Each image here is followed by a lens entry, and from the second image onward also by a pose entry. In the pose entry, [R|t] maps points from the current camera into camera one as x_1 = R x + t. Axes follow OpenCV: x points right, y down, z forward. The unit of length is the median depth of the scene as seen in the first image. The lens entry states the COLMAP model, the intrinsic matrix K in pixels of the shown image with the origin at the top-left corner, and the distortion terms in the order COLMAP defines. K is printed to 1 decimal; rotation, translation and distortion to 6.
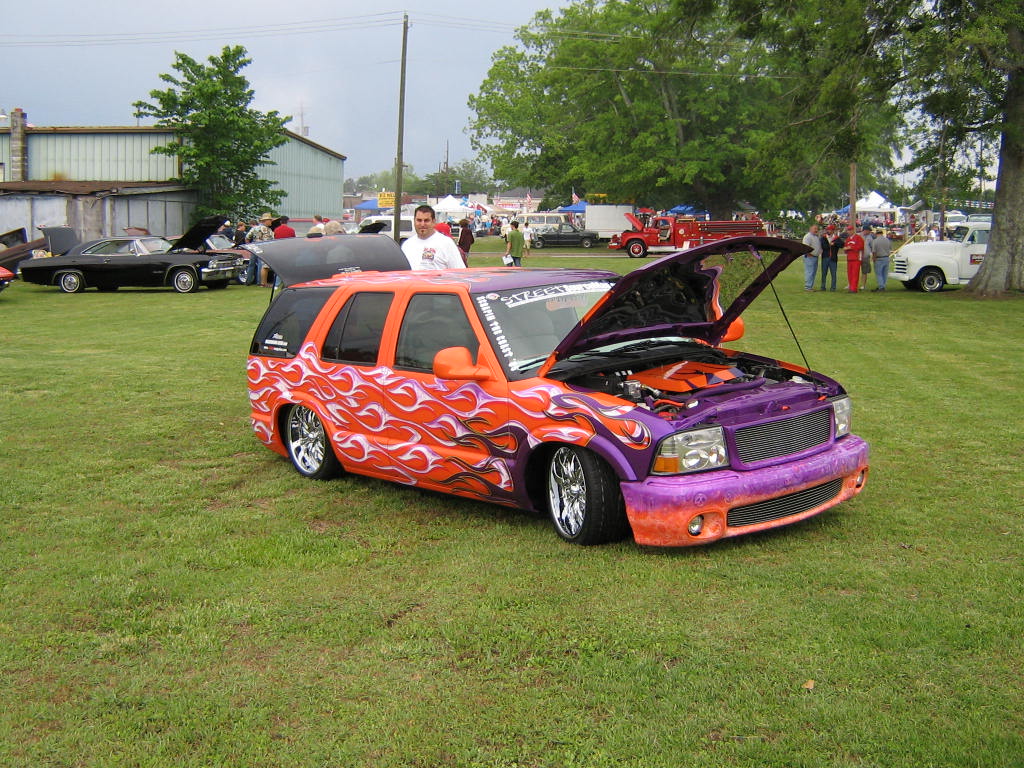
lens RADIAL K [[1256.5, 0, 512.8], [0, 1256.5, 383.8], [0, 0, 1]] dist [-0.093764, 0.000000]
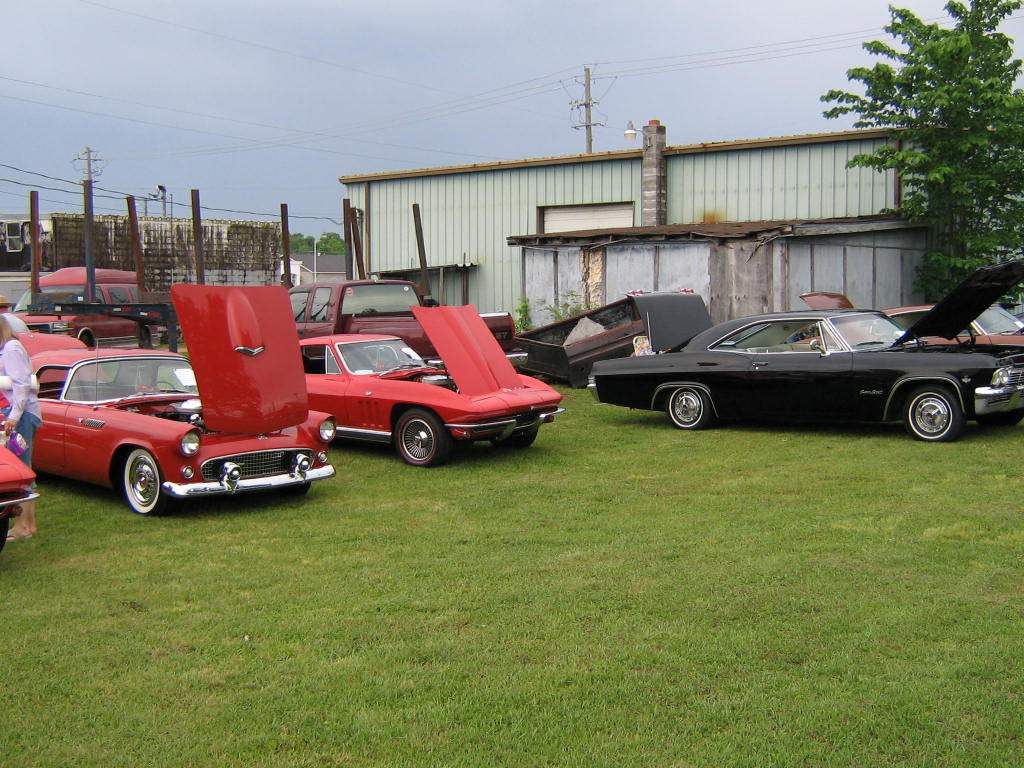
lens RADIAL K [[1256.5, 0, 513.5], [0, 1256.5, 384.8], [0, 0, 1]] dist [-0.093764, 0.000000]
pose [[0.858898, 0.010112, -0.512047, -0.119176], [-0.035360, 0.998590, -0.039592, -0.050026], [0.510925, 0.052111, 0.858044, 0.395974]]
